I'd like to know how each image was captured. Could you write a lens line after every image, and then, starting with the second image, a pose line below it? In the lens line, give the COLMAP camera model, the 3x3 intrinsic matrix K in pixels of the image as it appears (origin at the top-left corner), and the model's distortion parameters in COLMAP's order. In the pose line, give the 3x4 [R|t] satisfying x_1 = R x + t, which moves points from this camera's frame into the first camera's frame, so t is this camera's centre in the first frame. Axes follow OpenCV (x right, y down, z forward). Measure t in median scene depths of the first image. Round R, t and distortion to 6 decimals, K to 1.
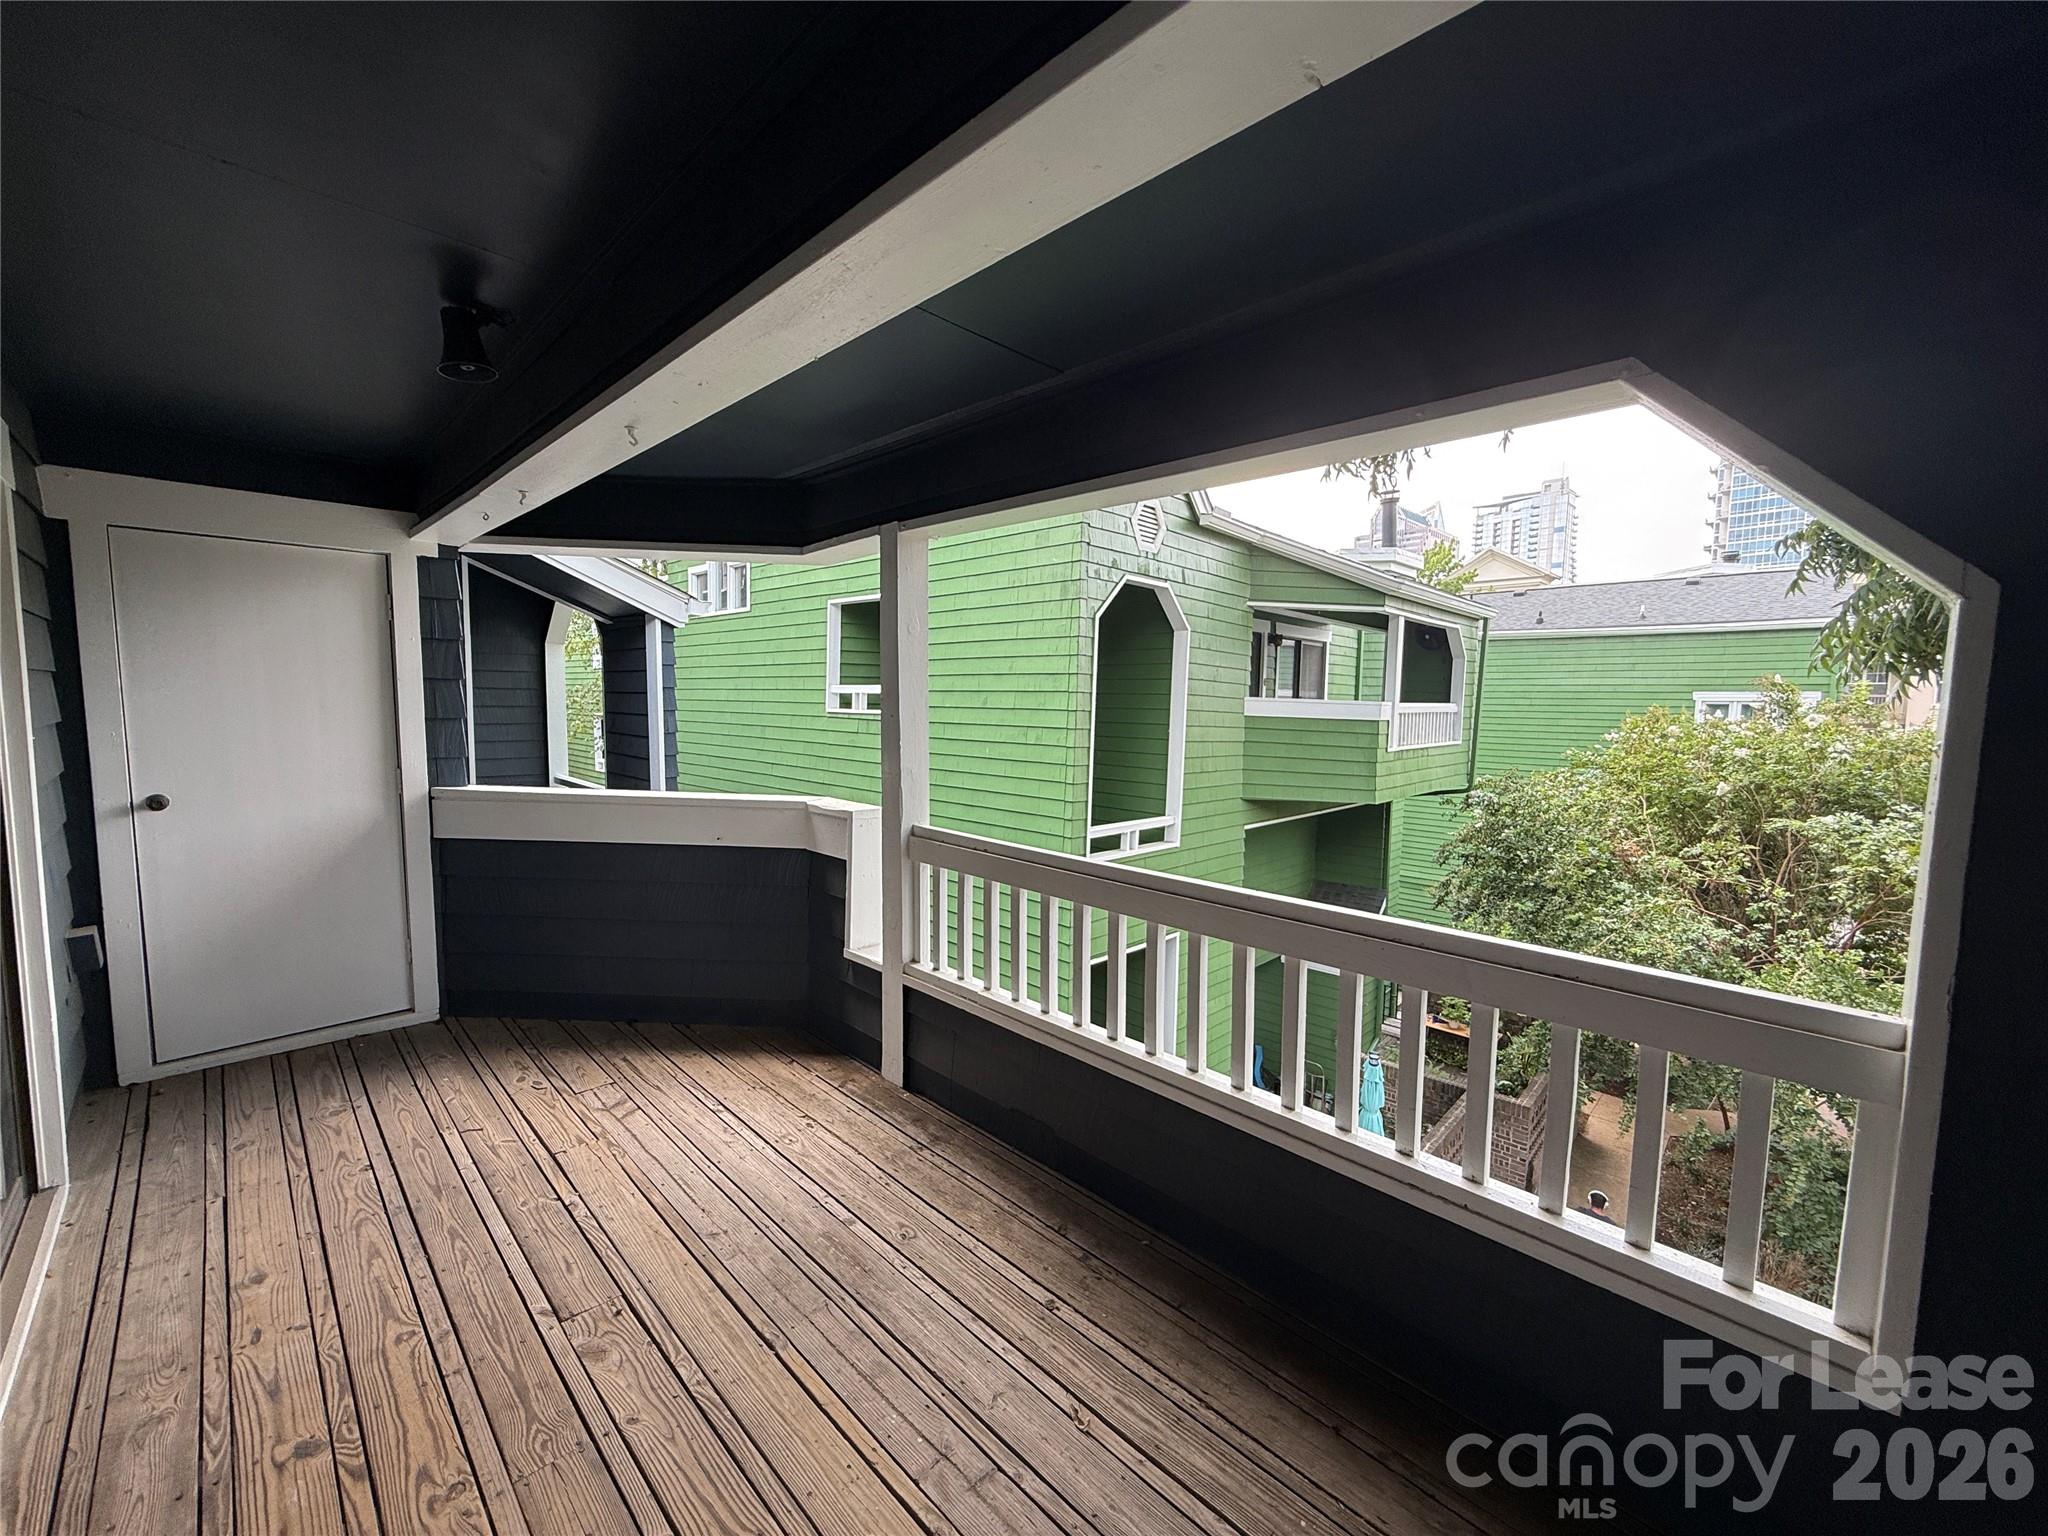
lens RADIAL K [[818.5, 0, 1022.1], [0, 818.5, 769.9], [0, 0, 1]] dist [-0.001184, -0.000238]
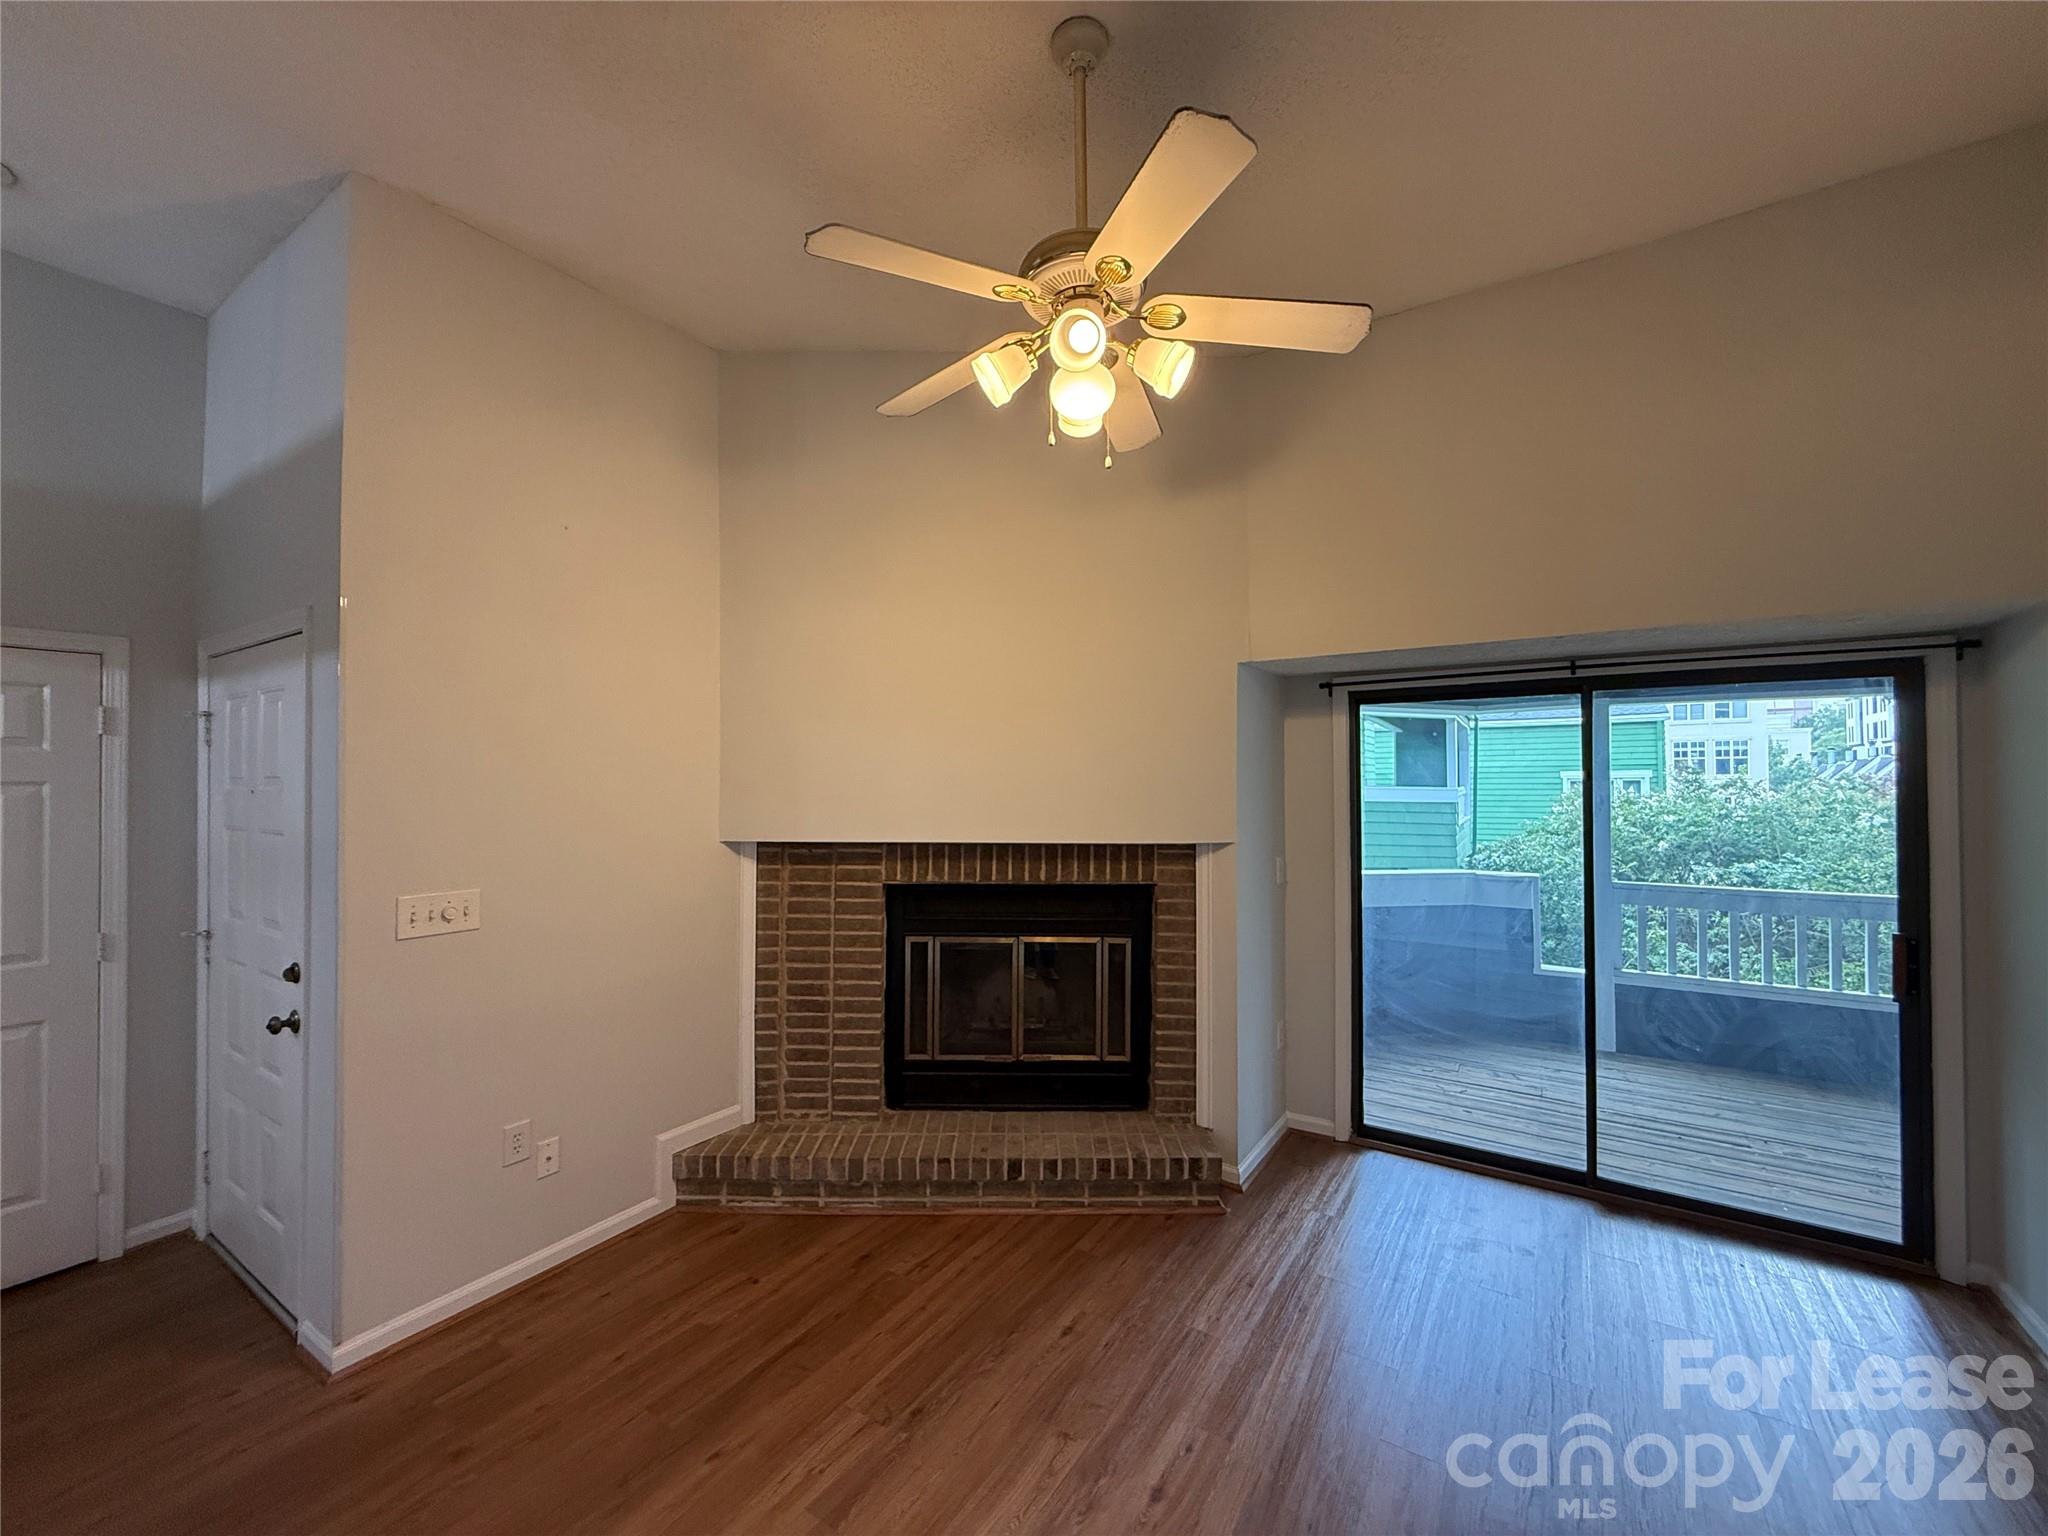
lens RADIAL K [[818.5, 0, 1022.1], [0, 818.5, 769.9], [0, 0, 1]] dist [-0.001184, -0.000238]
pose [[0.976973, -0.016366, 0.212735, -1.510742], [0.037904, 0.994507, -0.097563, -0.035057], [-0.209970, 0.103380, 0.972227, -0.313180]]
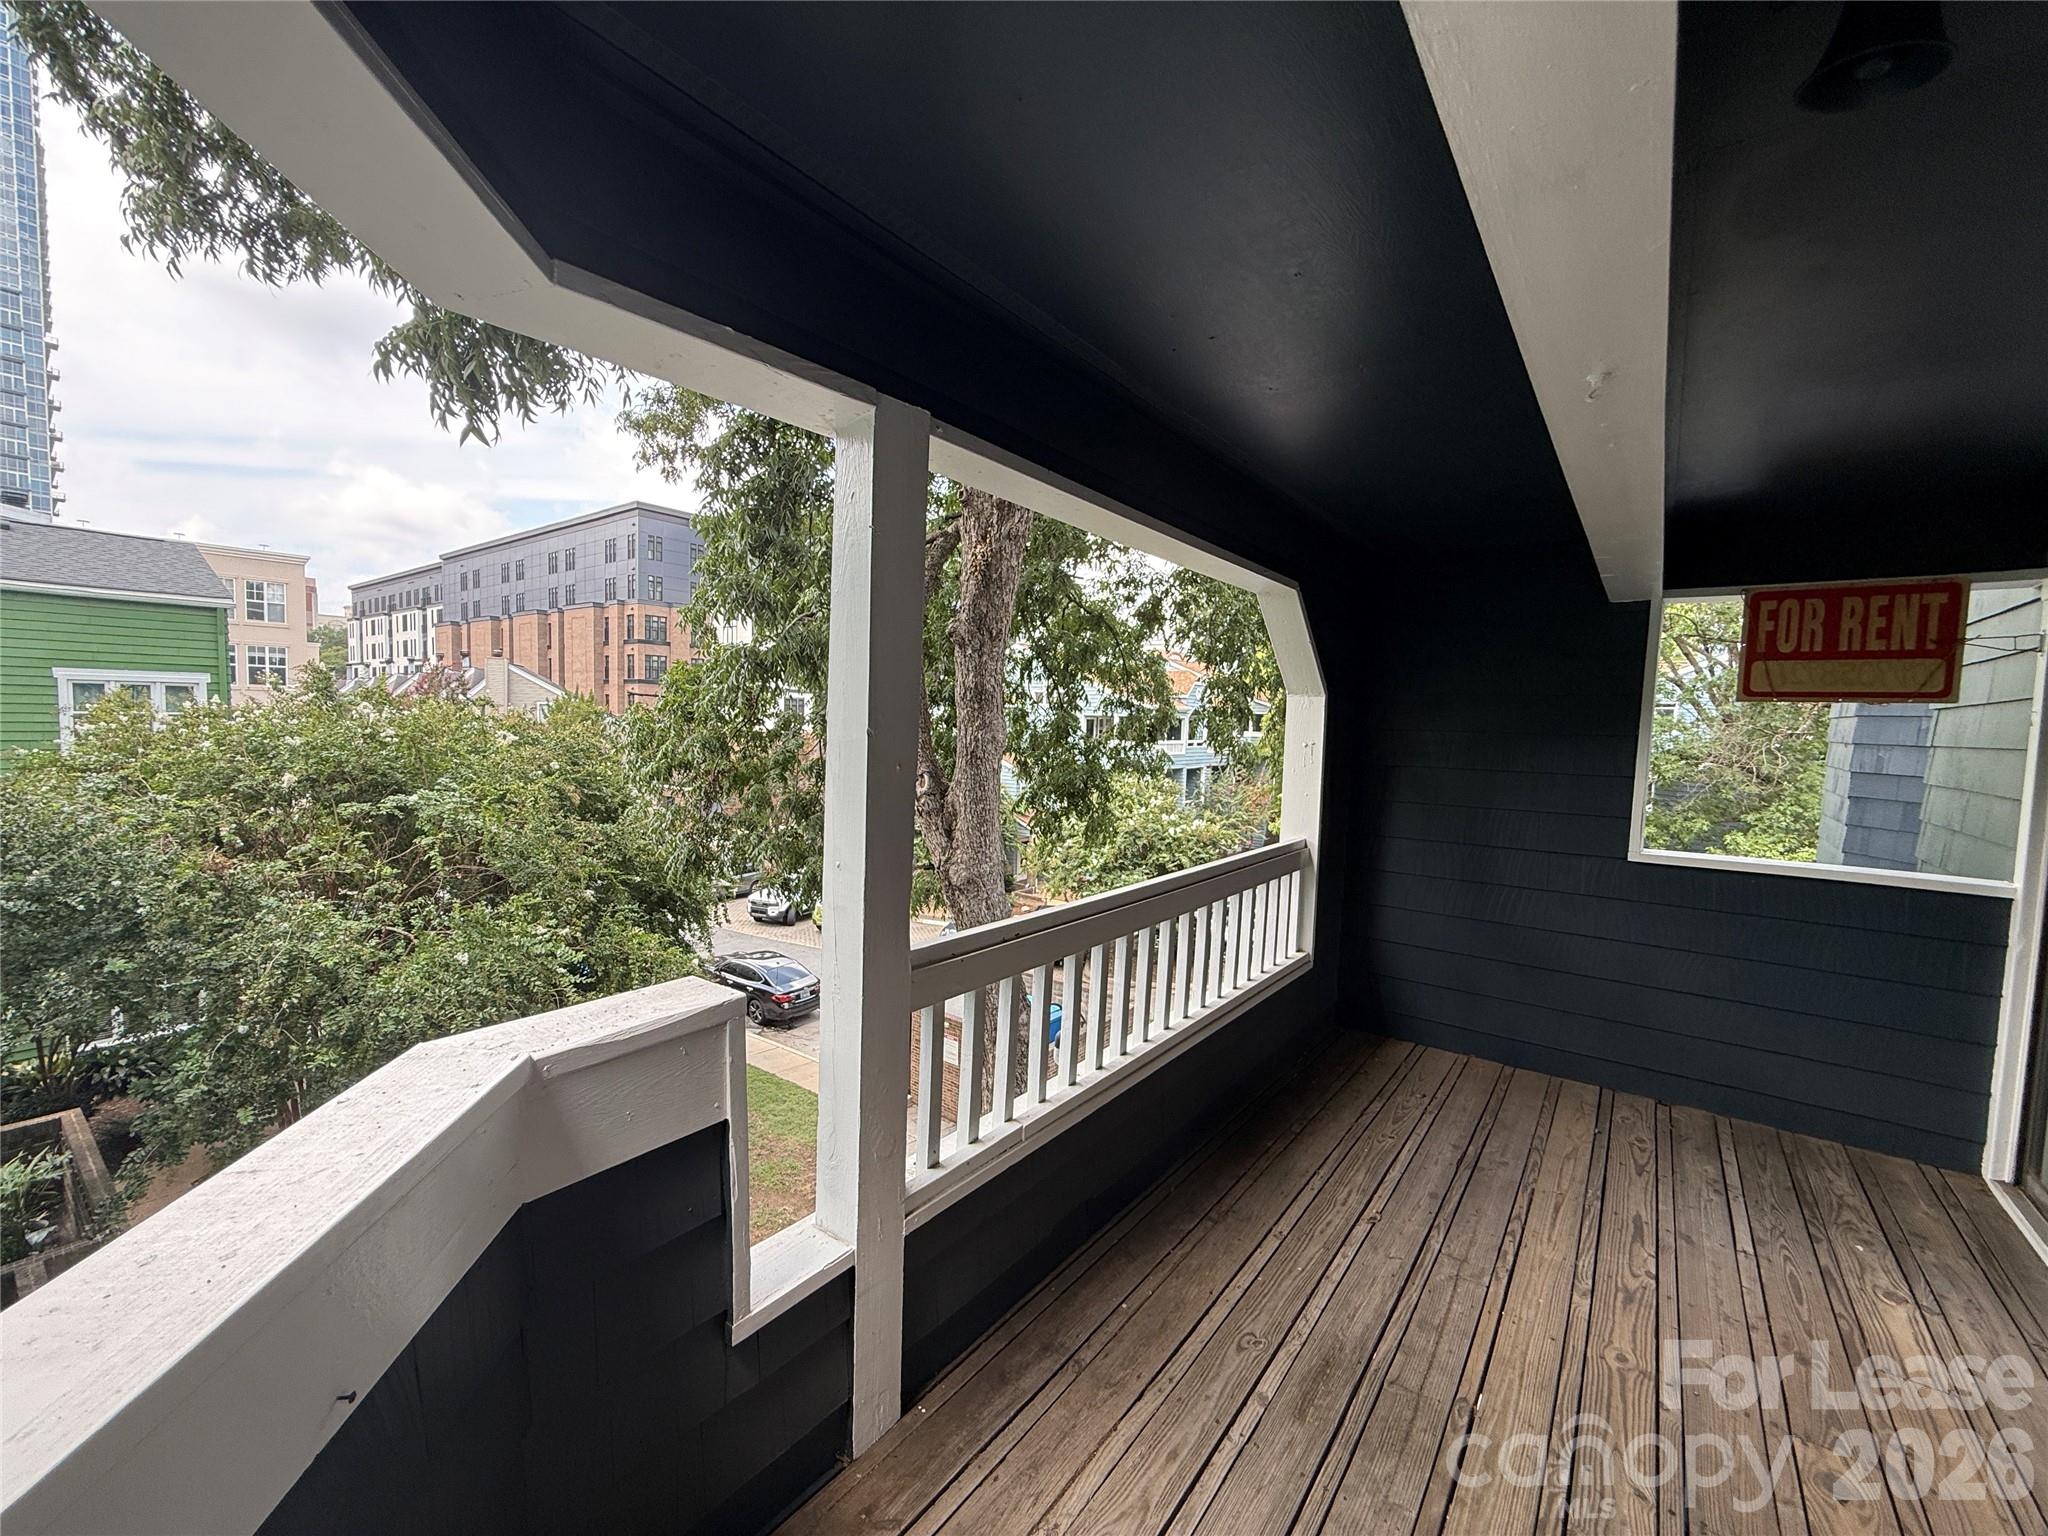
lens RADIAL K [[818.5, 0, 1022.1], [0, 818.5, 769.9], [0, 0, 1]] dist [-0.001184, -0.000238]
pose [[-0.129755, -0.084841, 0.987910, -0.649169], [0.054287, 0.994230, 0.092514, -0.100934], [-0.990059, 0.065634, -0.124401, 0.916362]]
